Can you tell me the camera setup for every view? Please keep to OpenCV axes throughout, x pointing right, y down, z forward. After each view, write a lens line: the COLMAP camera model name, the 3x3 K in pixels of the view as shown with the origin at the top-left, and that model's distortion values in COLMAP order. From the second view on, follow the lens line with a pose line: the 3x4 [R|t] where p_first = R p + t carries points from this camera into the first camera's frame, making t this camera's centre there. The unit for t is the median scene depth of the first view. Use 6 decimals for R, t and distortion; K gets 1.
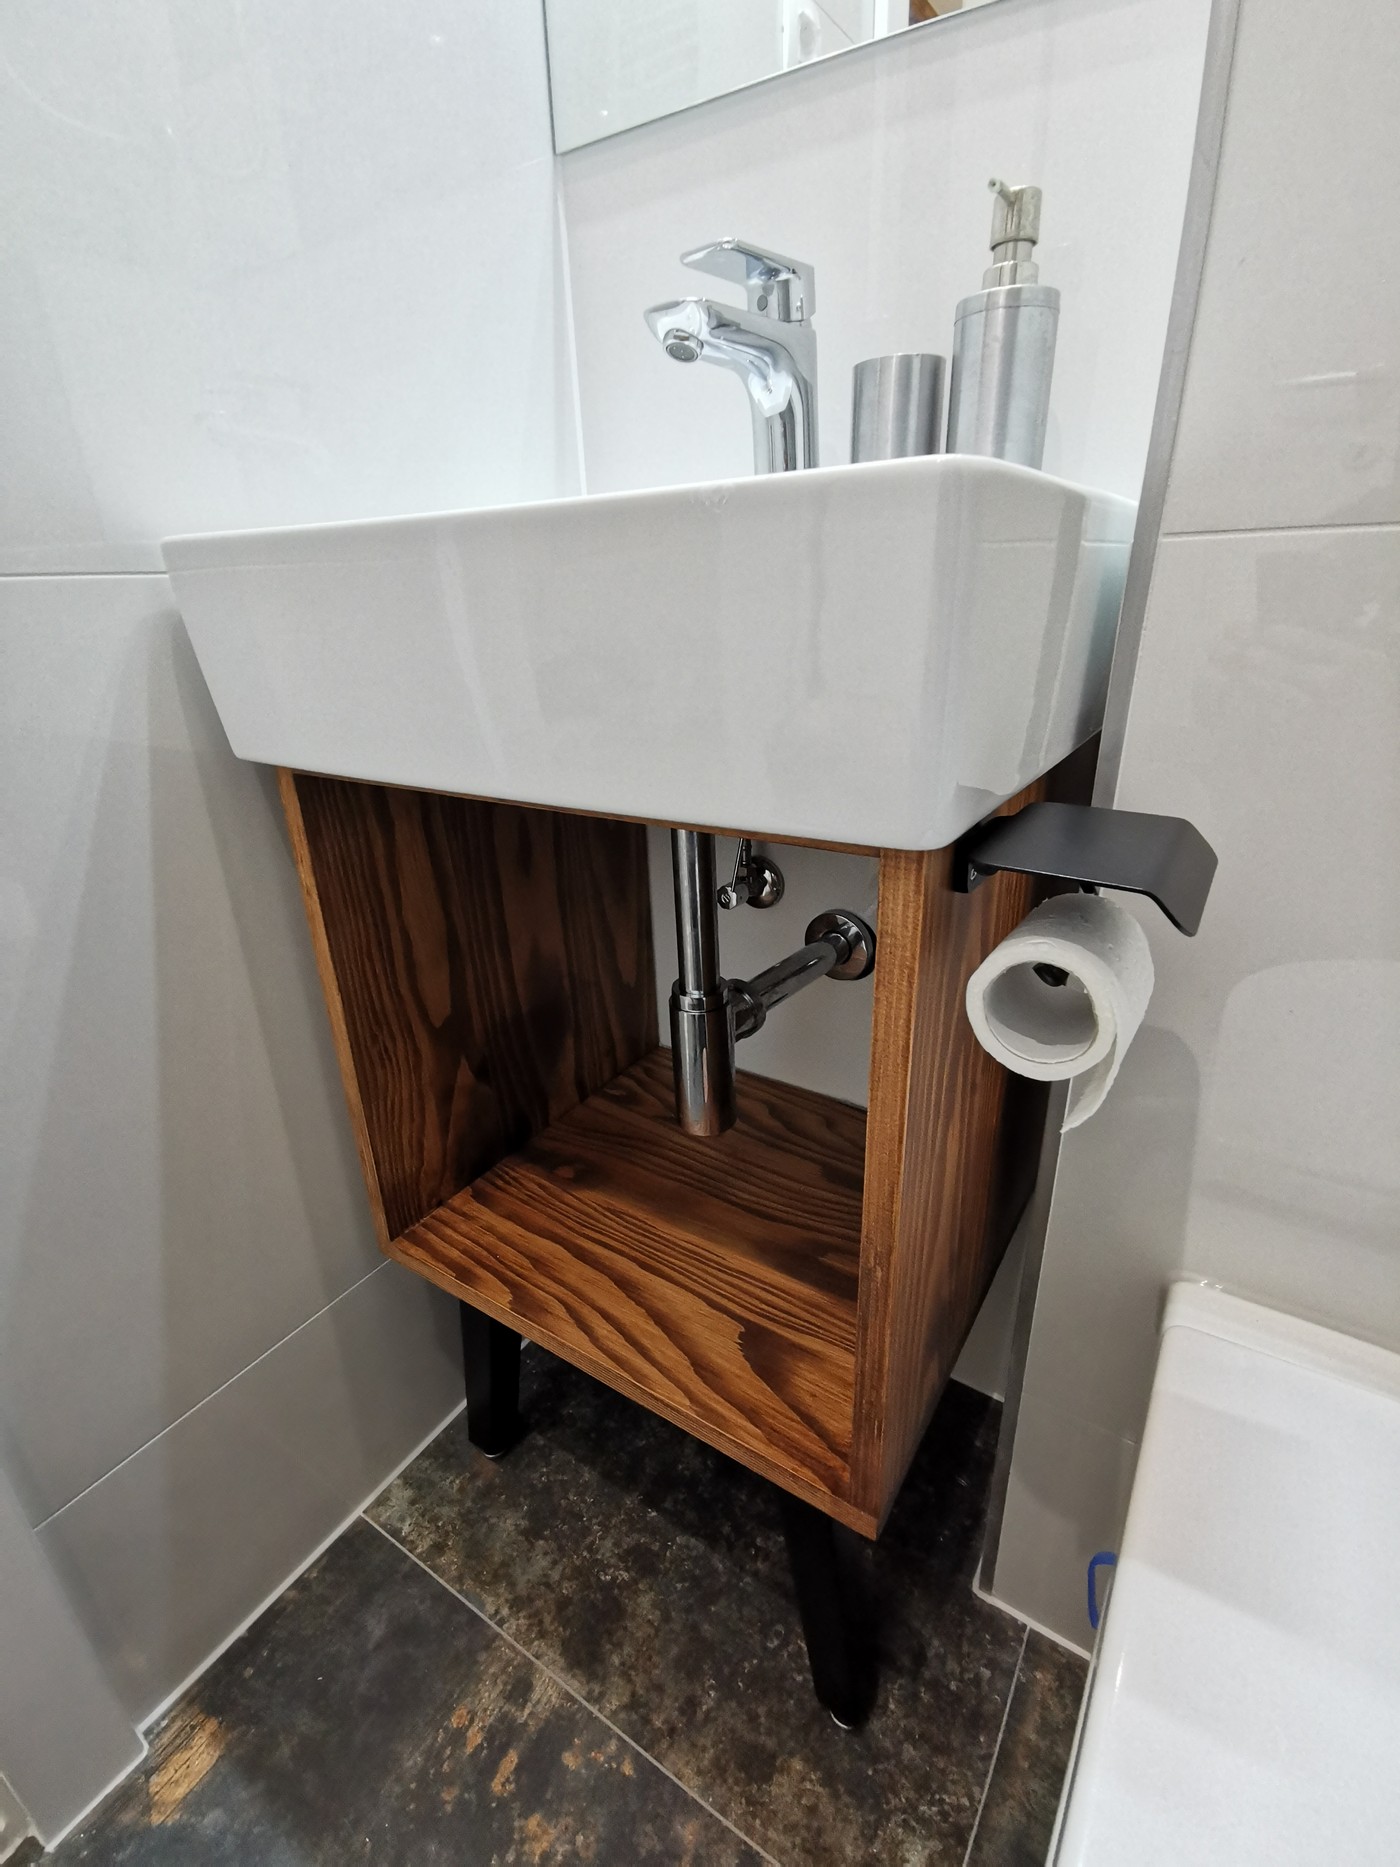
lens RADIAL K [[852.5, 0, 720.1], [0, 852.5, 920.4], [0, 0, 1]] dist [0.014460, -0.012992]
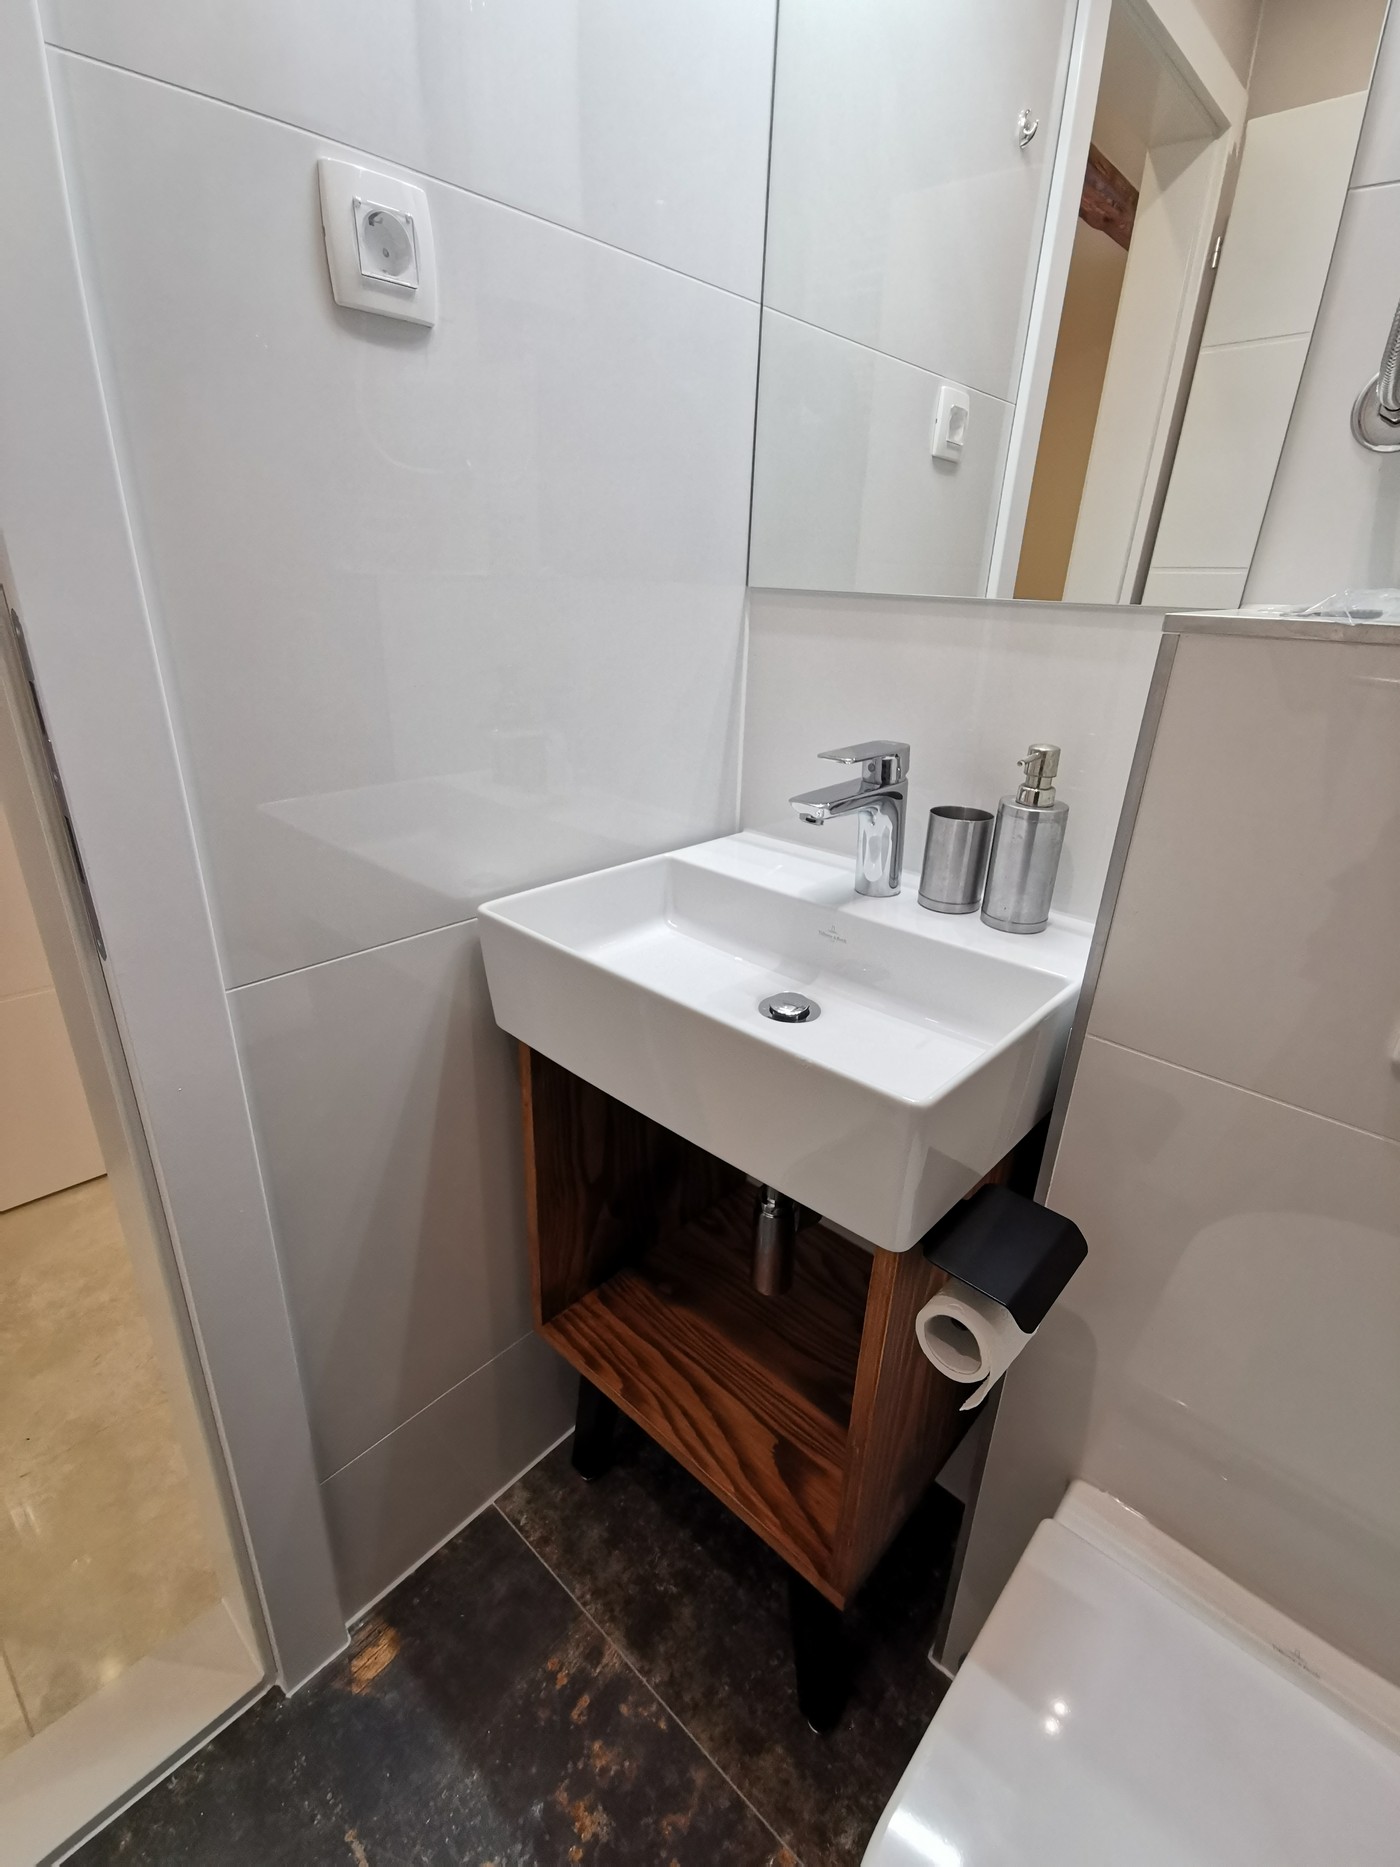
lens RADIAL K [[852.5, 0, 716.2], [0, 852.5, 927.4], [0, 0, 1]] dist [0.014460, -0.012992]
pose [[0.984717, 0.118624, -0.127518, 0.005586], [-0.118625, 0.992910, 0.007609, -0.356048], [0.127517, 0.007634, 0.991807, -0.418776]]
